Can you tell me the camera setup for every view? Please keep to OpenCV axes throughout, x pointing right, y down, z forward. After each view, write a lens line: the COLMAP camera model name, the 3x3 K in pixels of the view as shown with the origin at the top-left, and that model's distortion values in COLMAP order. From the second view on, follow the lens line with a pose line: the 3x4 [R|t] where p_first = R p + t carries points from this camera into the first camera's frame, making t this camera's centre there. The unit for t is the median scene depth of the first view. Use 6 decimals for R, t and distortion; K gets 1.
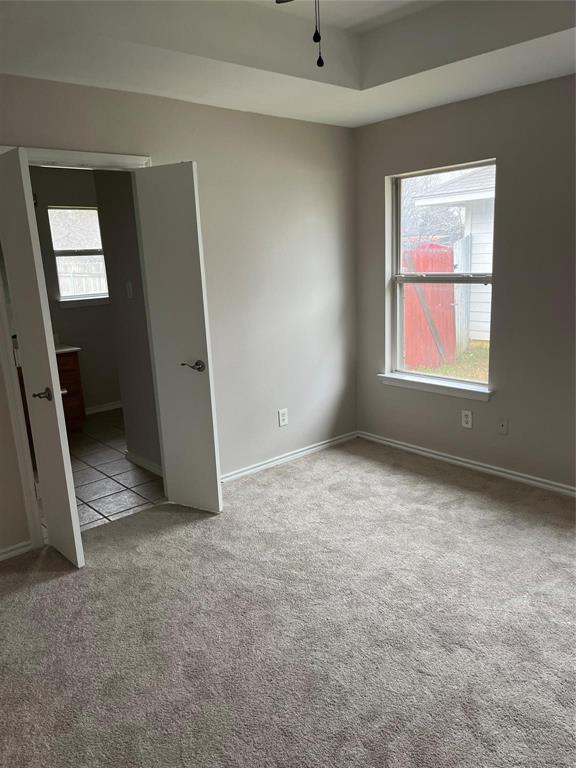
lens RADIAL K [[578.4, 0, 288.0], [0, 578.4, 384.0], [0, 0, 1]] dist [0.000648, -0.000897]
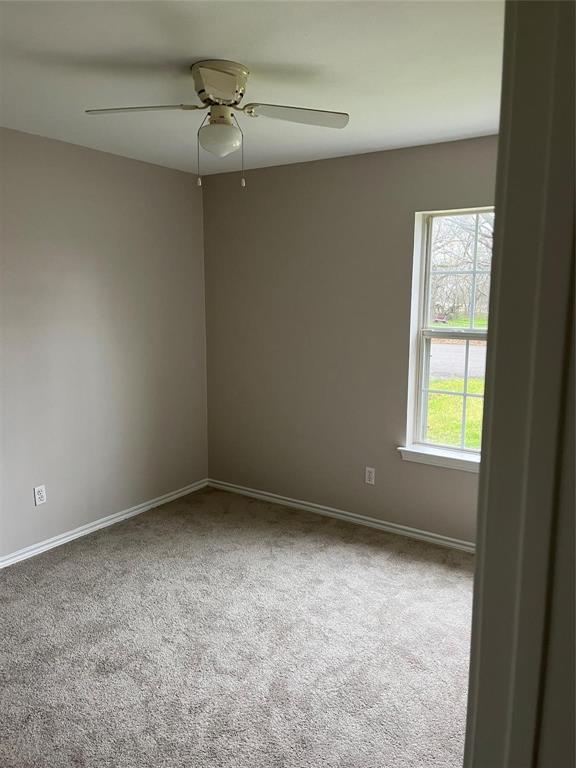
lens RADIAL K [[582.0, 0, 288.0], [0, 582.0, 384.0], [0, 0, 1]] dist [0.074247, -0.003042]
pose [[0.966516, 0.018326, 0.255951, -0.211020], [0.002177, 0.996825, -0.079592, -0.040571], [-0.256597, 0.077484, 0.963408, 0.230688]]
